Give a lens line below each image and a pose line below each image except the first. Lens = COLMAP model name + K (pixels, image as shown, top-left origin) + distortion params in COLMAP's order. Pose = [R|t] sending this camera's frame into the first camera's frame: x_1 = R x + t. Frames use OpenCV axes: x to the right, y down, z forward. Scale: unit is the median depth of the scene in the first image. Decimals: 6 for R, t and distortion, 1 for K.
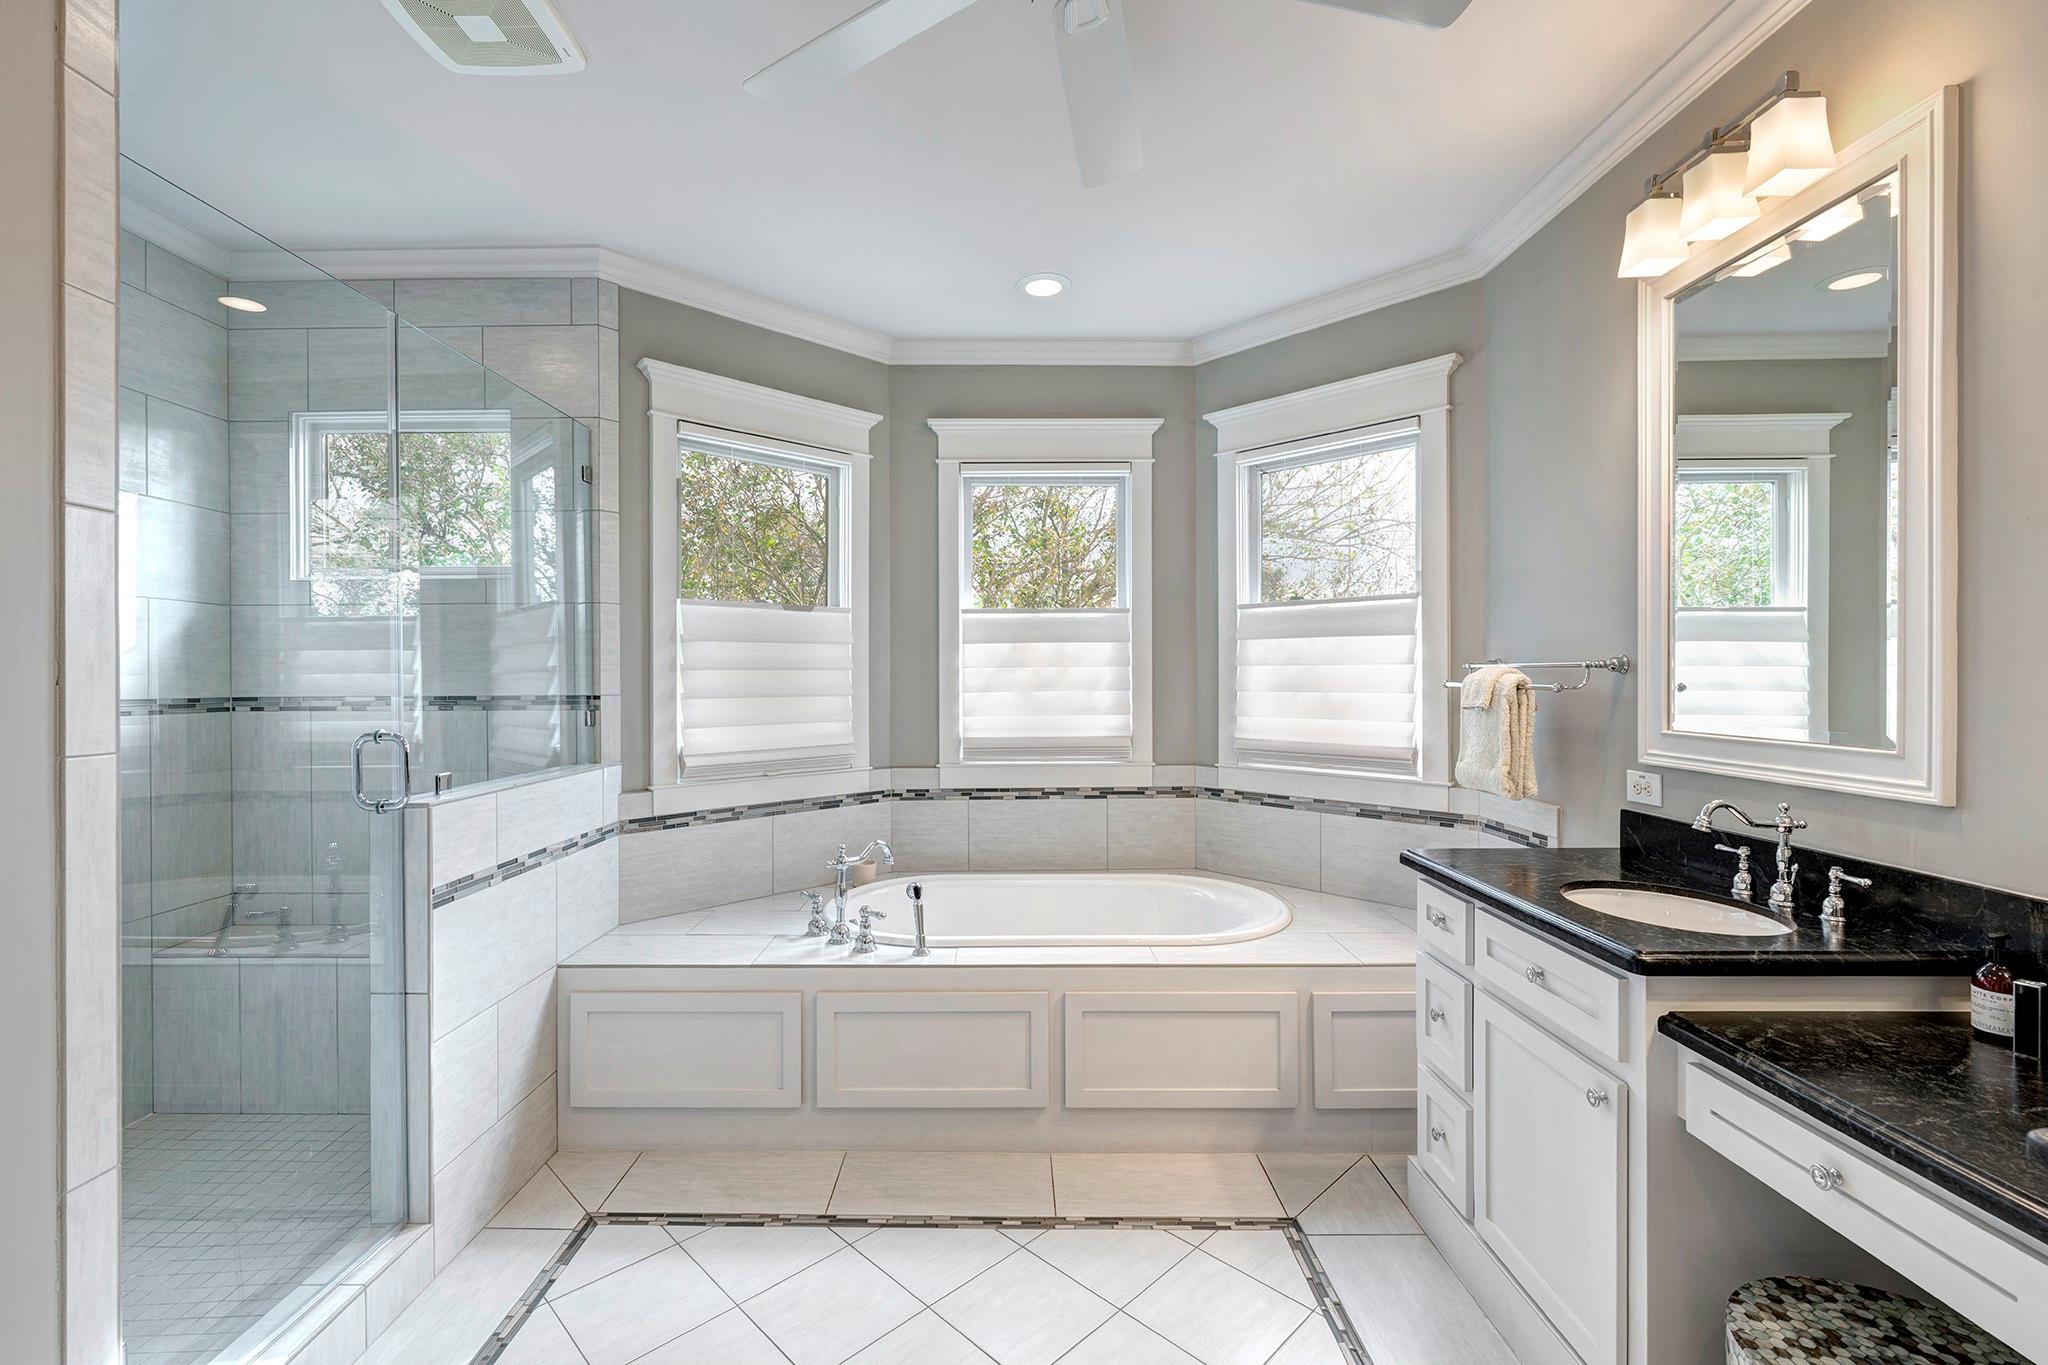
lens RADIAL K [[904.2, 0, 1019.0], [0, 904.2, 673.9], [0, 0, 1]] dist [-0.001595, 0.000492]
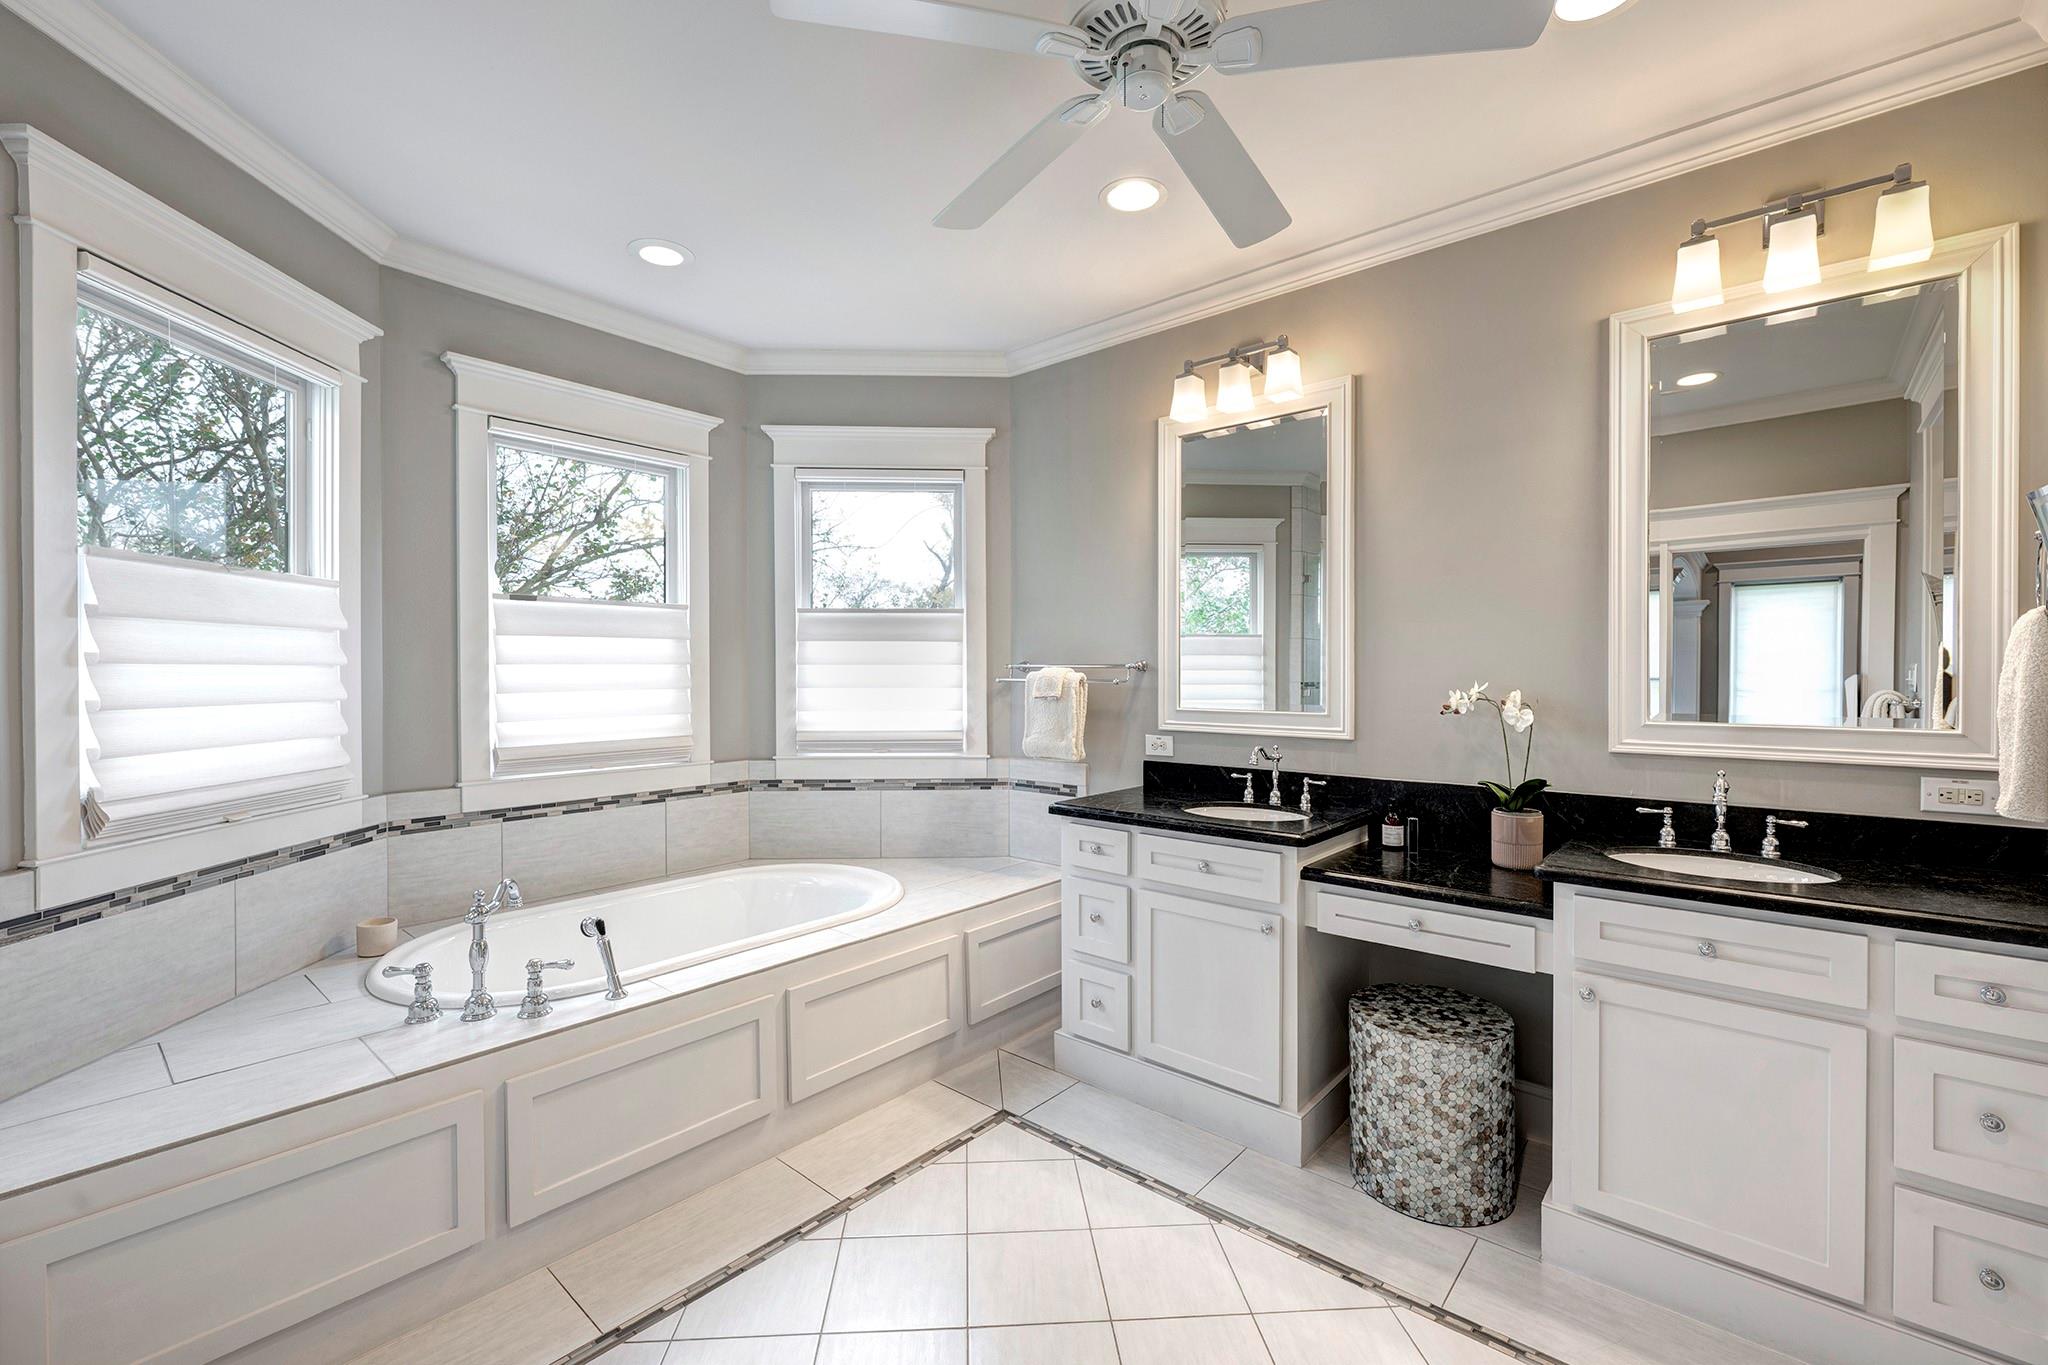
lens RADIAL K [[836.9, 0, 1018.8], [0, 836.9, 674.0], [0, 0, 1]] dist [0.000153, 0.000285]
pose [[0.658665, 0.000791, 0.752436, -0.436040], [-0.001769, 0.999998, 0.000497, 0.001910], [-0.752434, -0.001658, 0.658665, 0.180666]]
